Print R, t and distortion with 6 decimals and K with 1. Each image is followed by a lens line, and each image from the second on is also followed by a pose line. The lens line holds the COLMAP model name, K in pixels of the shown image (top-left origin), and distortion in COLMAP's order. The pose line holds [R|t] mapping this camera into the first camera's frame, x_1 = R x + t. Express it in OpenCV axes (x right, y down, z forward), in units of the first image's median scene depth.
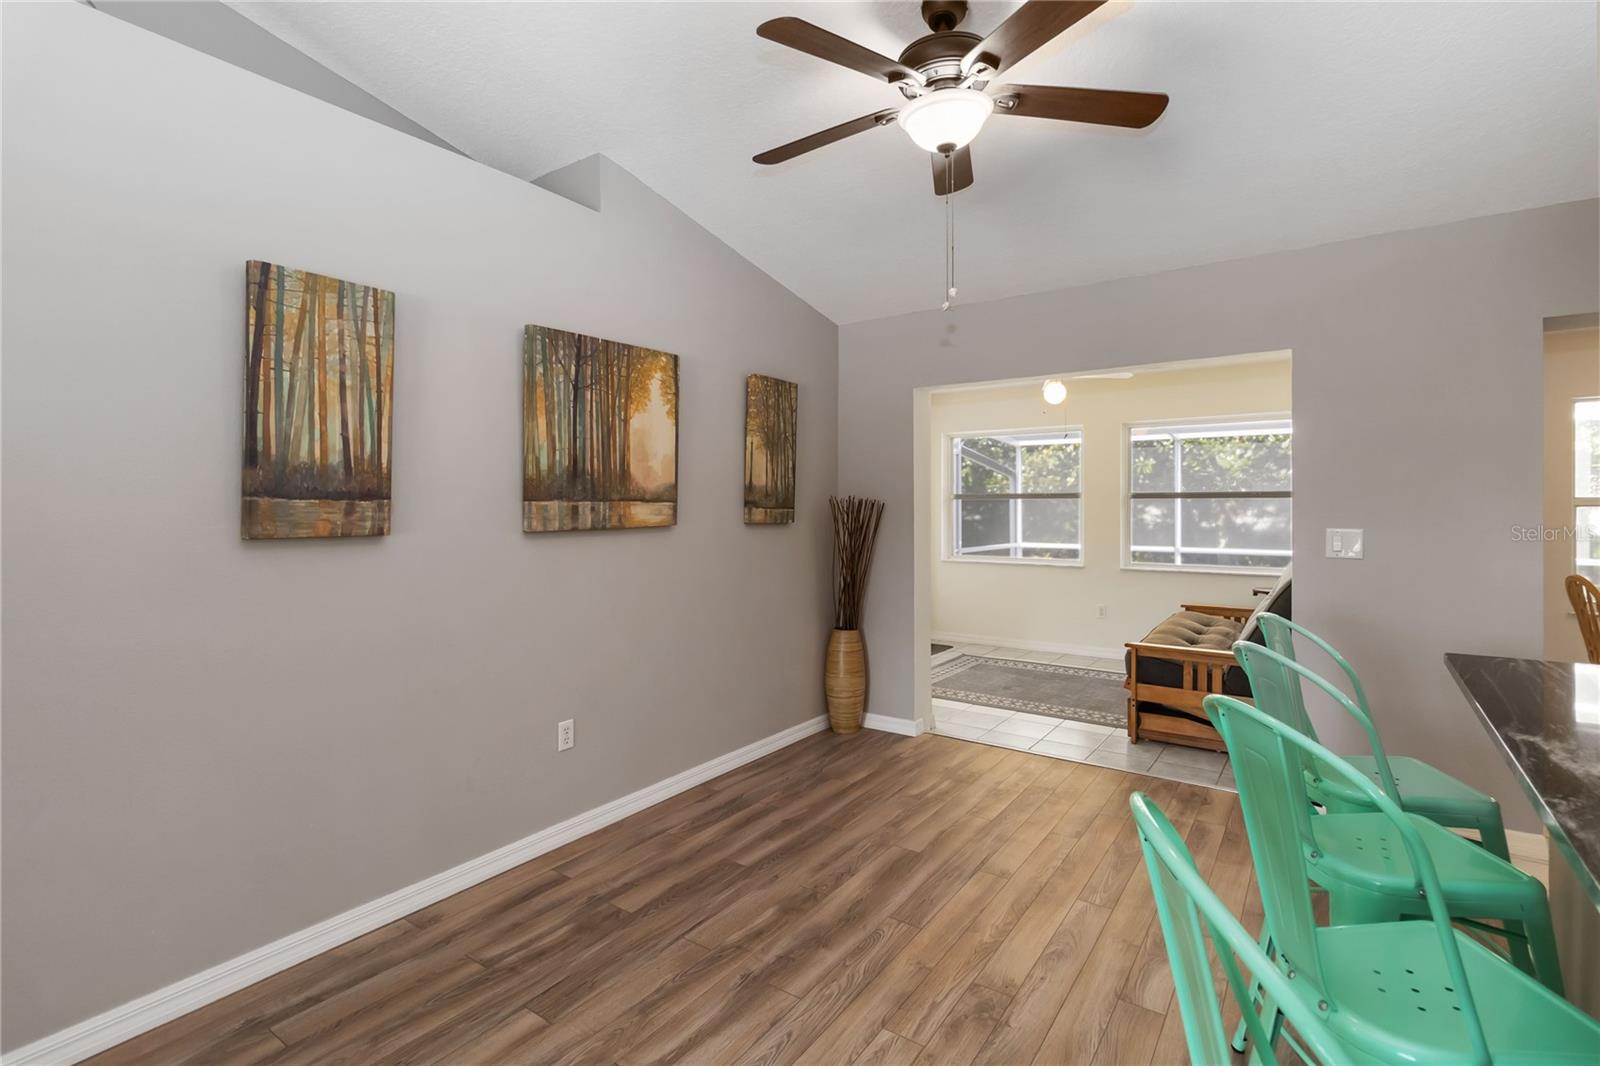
lens RADIAL K [[747.4, 0, 818.6], [0, 747.4, 503.2], [0, 0, 1]] dist [0.005654, 0.000263]
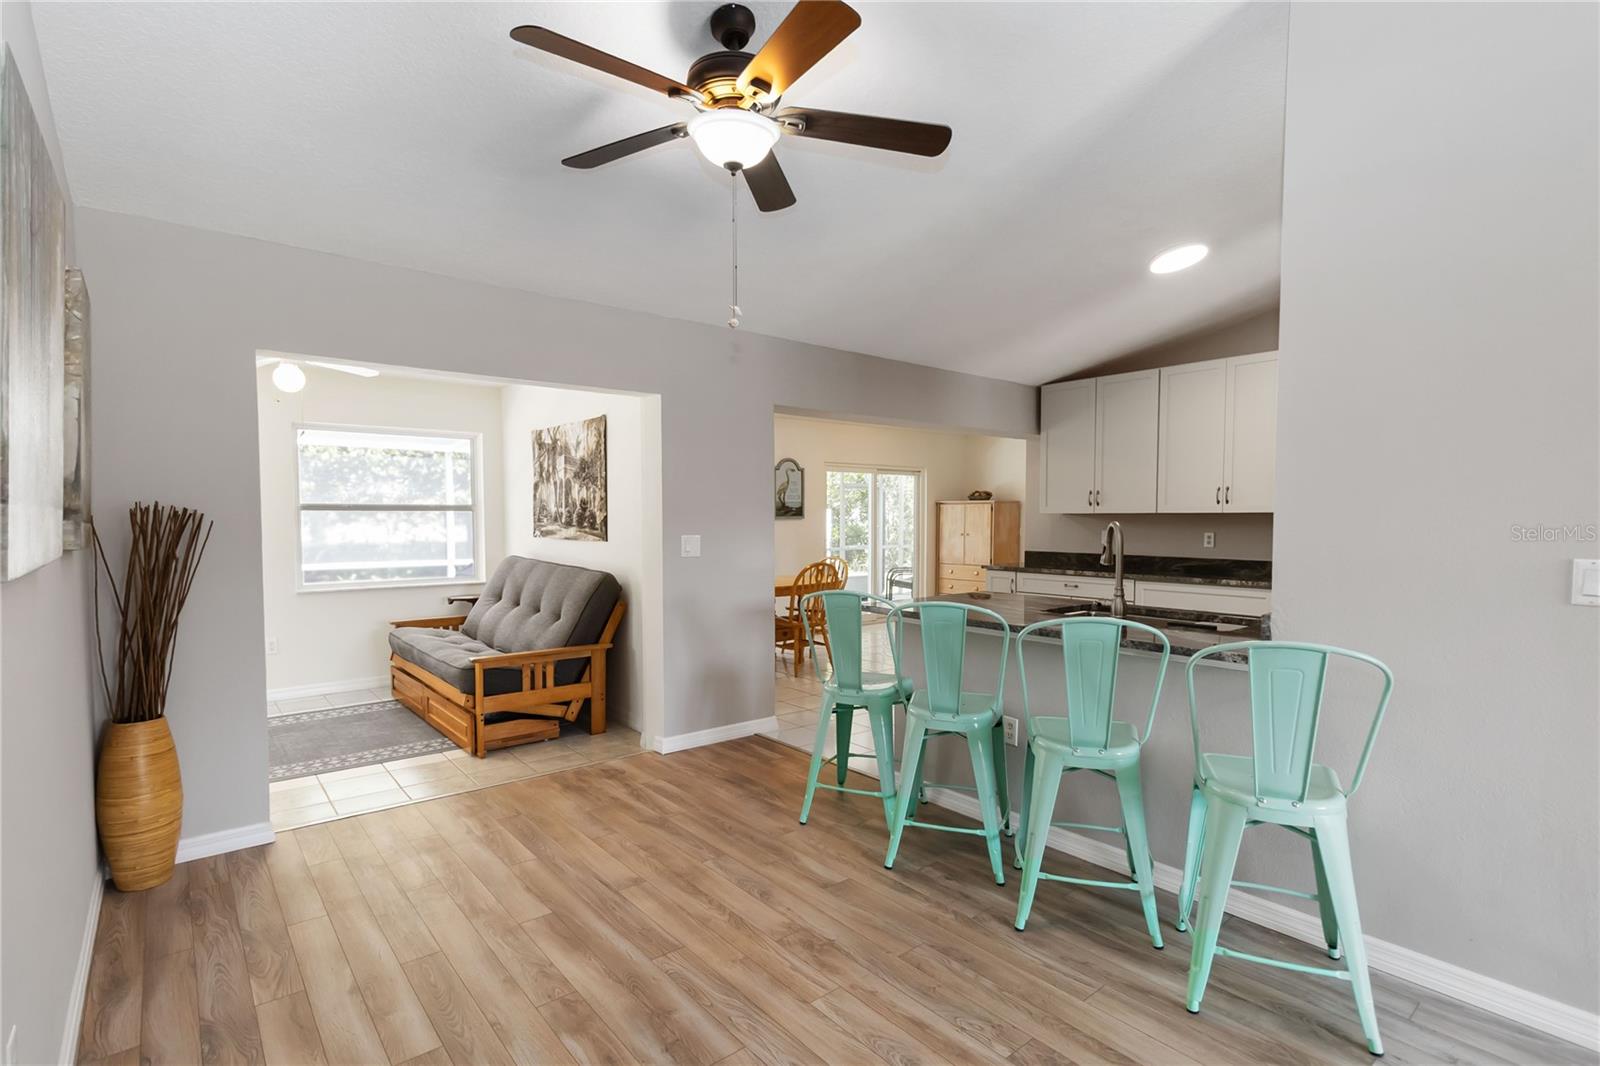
lens RADIAL K [[747.4, 0, 806.4], [0, 747.4, 536.8], [0, 0, 1]] dist [0.005654, 0.000263]
pose [[0.271000, -0.017020, 0.962429, -0.352438], [-0.006220, 0.999792, 0.019432, 0.004100], [-0.962559, -0.011252, 0.270838, 0.271405]]
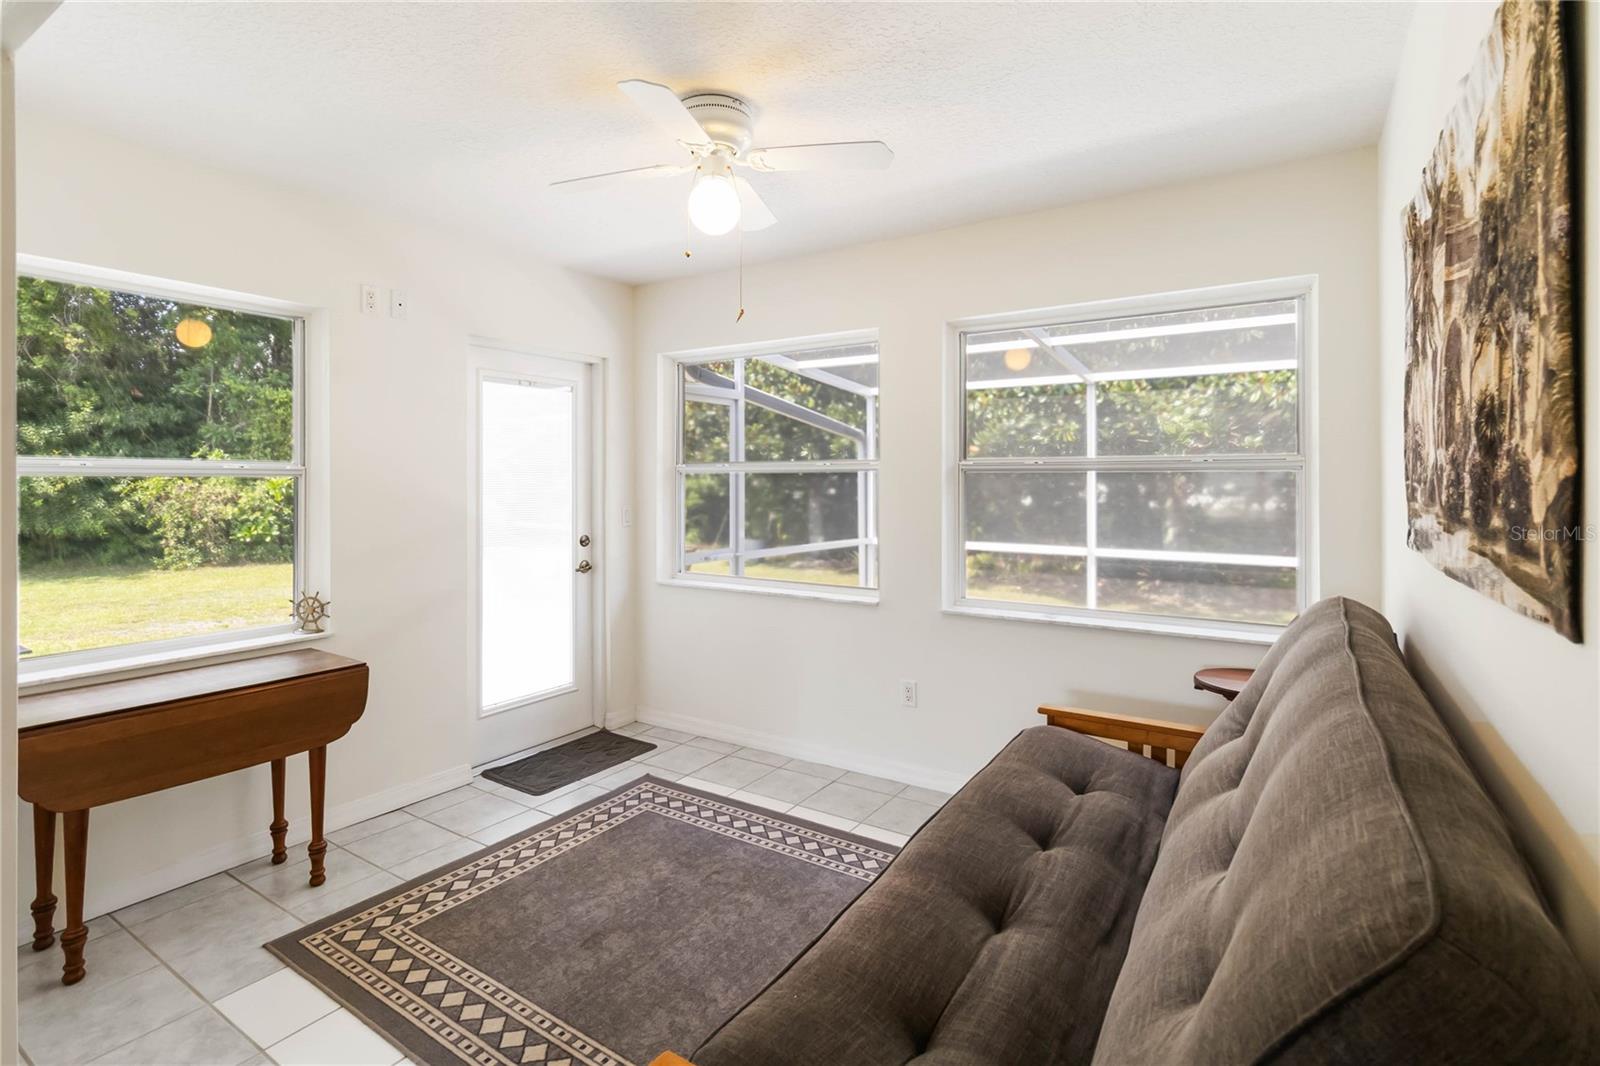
lens RADIAL K [[747.4, 0, 798.6], [0, 747.4, 495.8], [0, 0, 1]] dist [0.005654, 0.000263]
pose [[0.999748, 0.000846, 0.022417, 0.387970], [-0.001345, 0.999751, 0.022258, -0.003154], [-0.022393, -0.022283, 0.999501, 0.654732]]
